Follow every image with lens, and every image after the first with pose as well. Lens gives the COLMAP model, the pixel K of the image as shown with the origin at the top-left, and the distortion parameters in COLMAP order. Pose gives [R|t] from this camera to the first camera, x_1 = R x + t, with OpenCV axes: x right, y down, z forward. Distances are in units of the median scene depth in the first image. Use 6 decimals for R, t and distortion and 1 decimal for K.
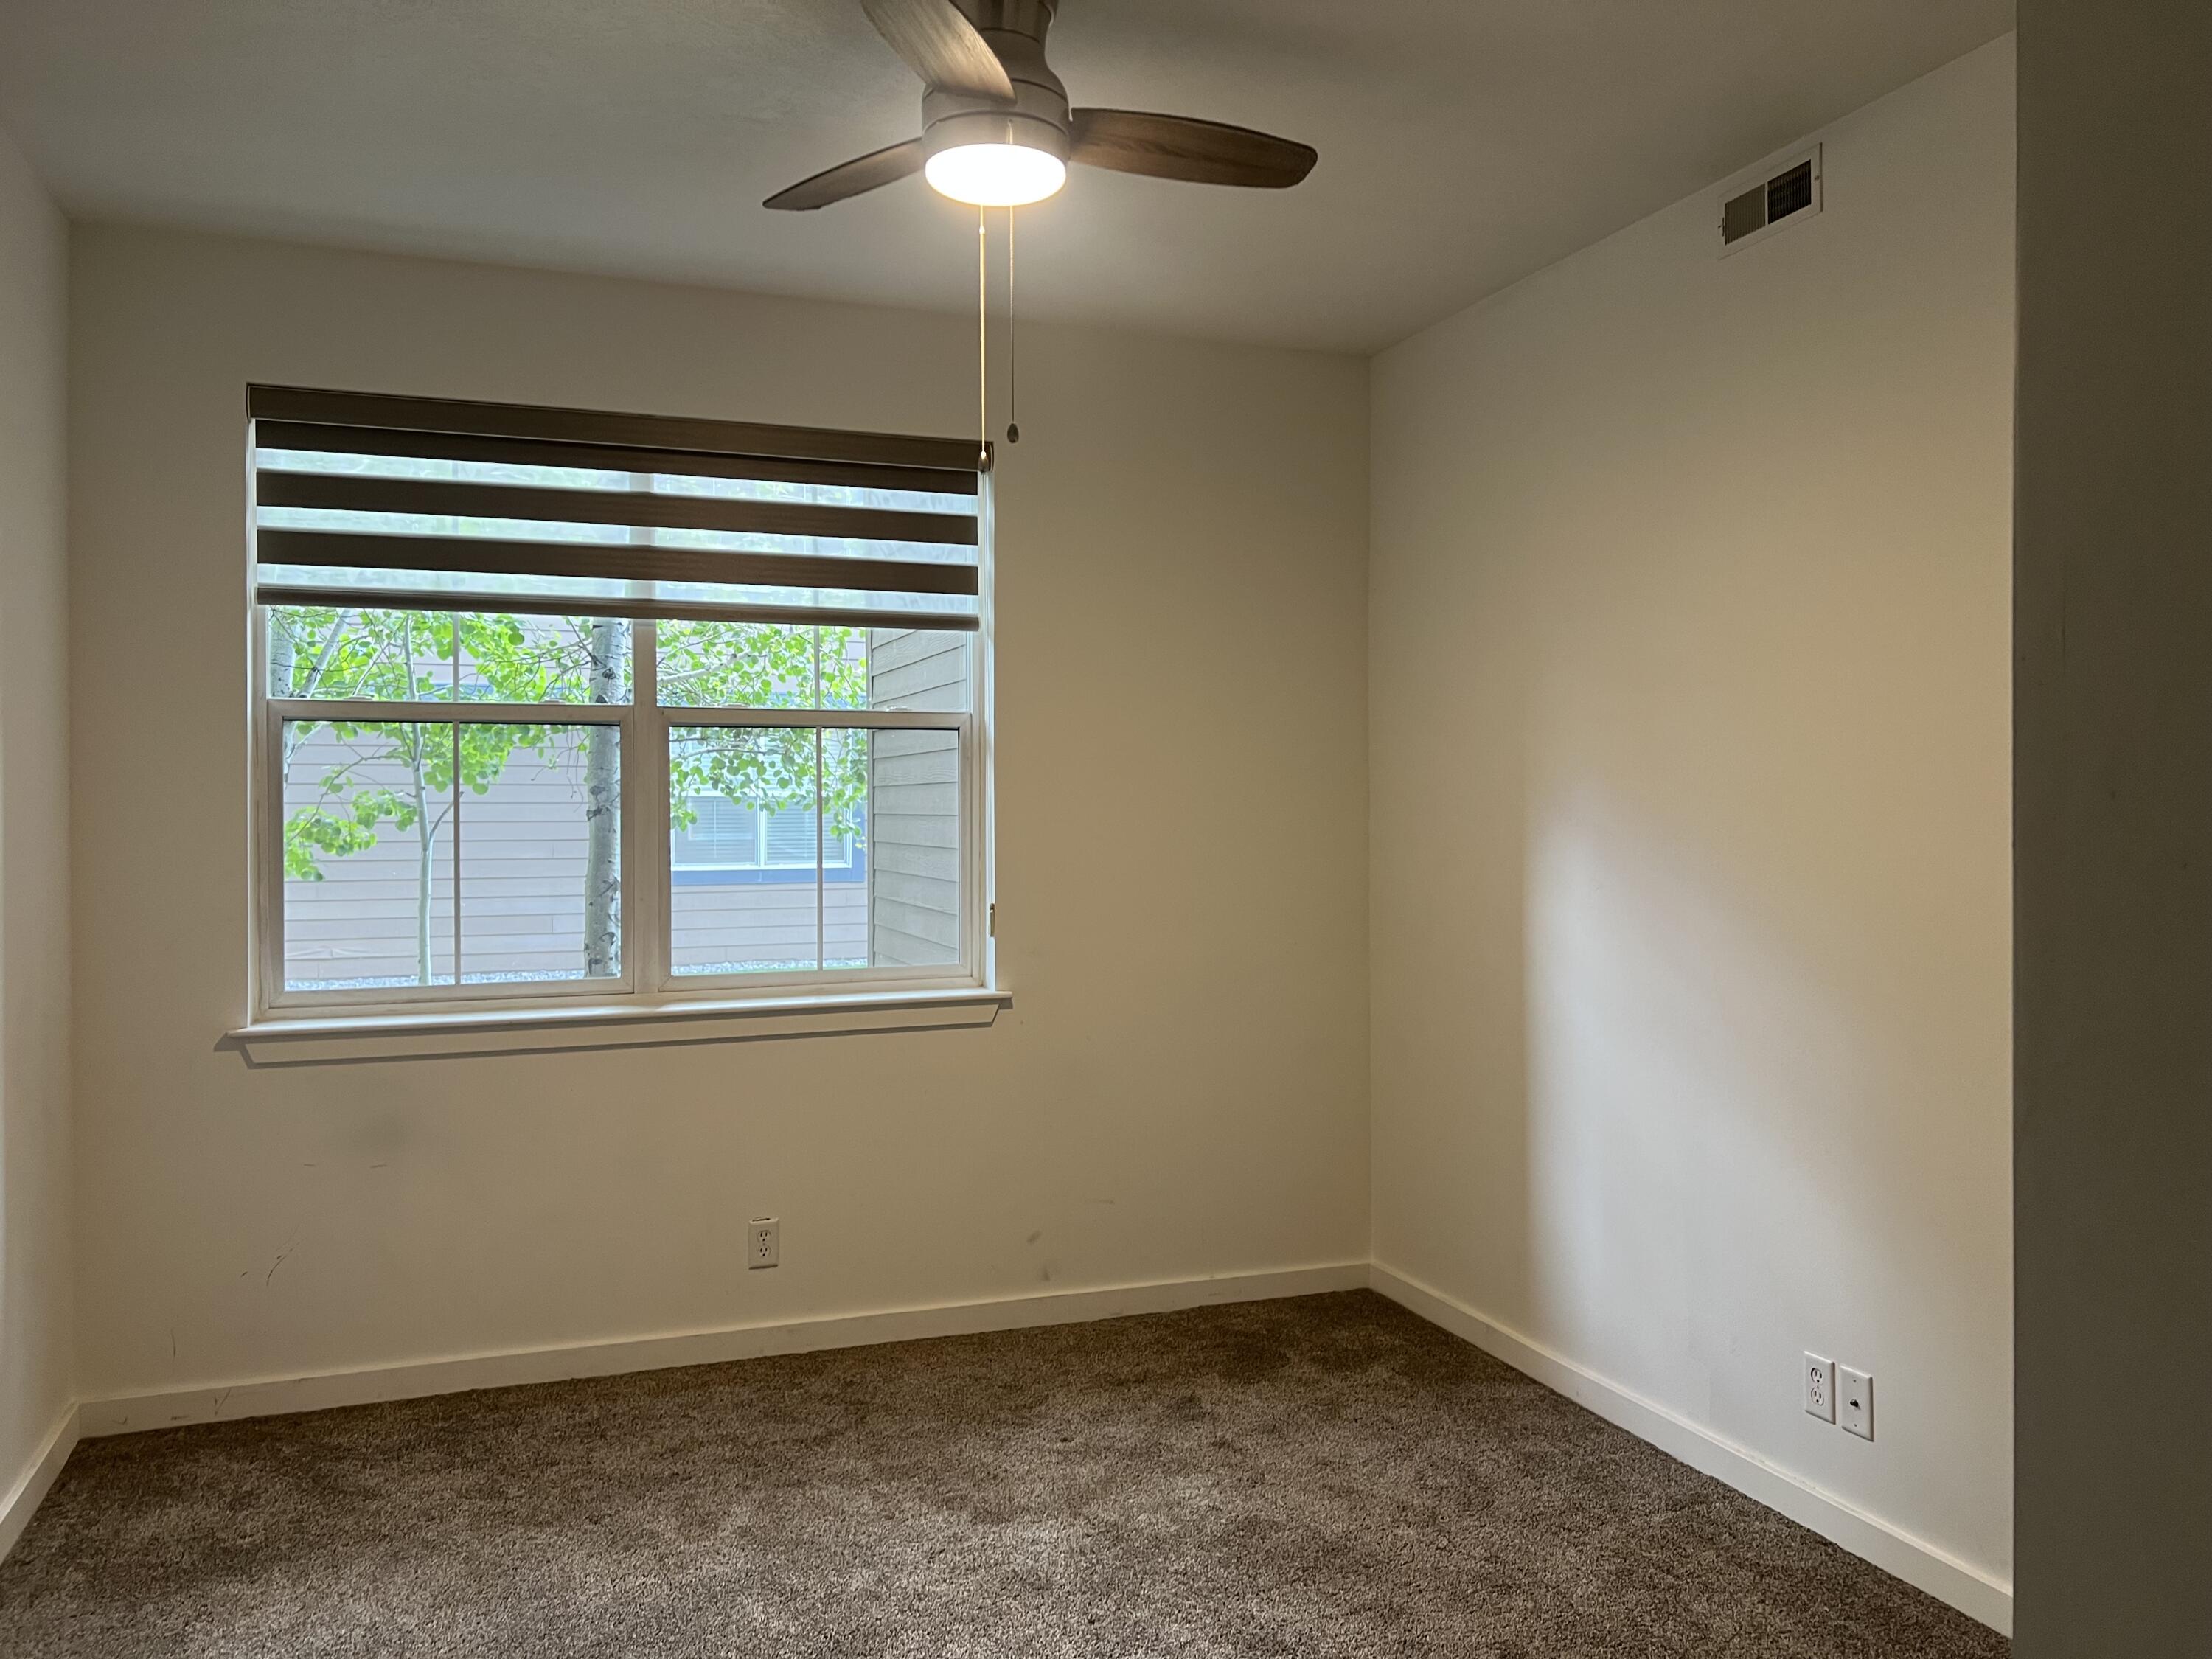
lens RADIAL K [[1659.1, 0, 1106.0], [0, 1659.1, 829.5], [0, 0, 1]] dist [0.048209, -0.002958]
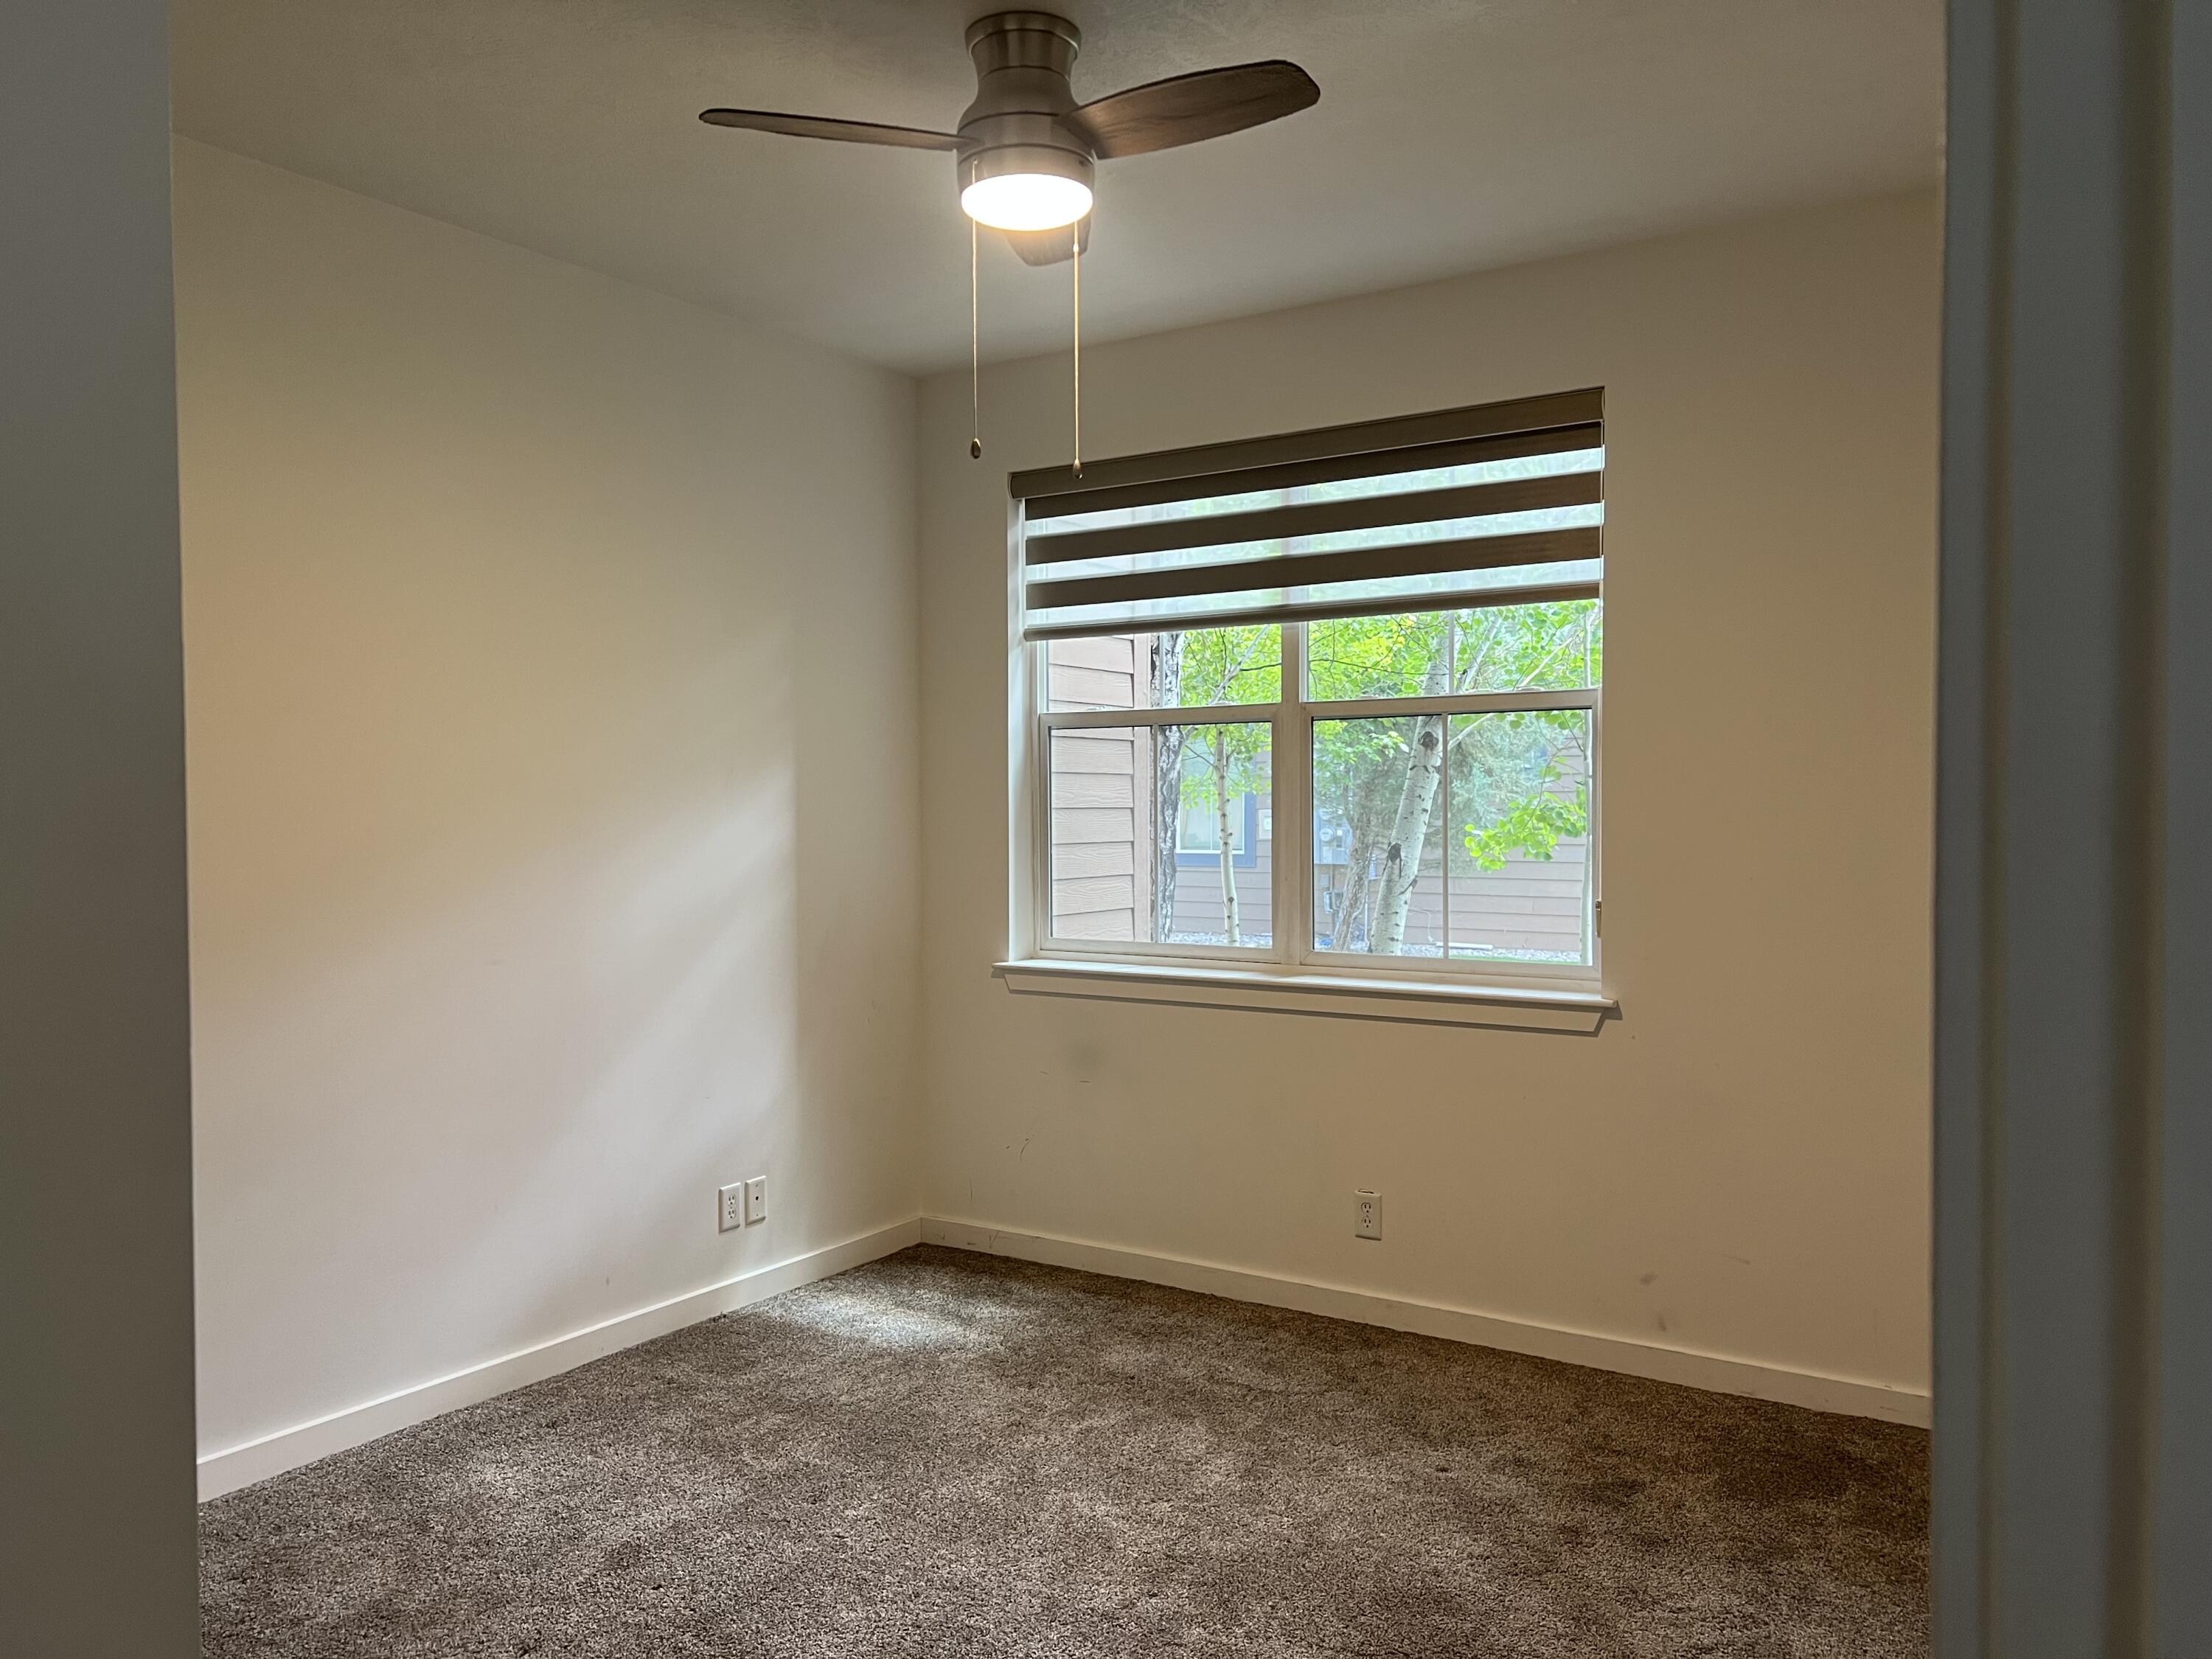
lens RADIAL K [[1671.9, 0, 1110.1], [0, 1671.9, 857.6], [0, 0, 1]] dist [0.095771, -0.107461]
pose [[0.602060, 0.026414, -0.798014, 0.548255], [-0.005607, 0.999568, 0.028855, -0.003849], [0.798431, -0.012899, 0.601948, 0.252908]]
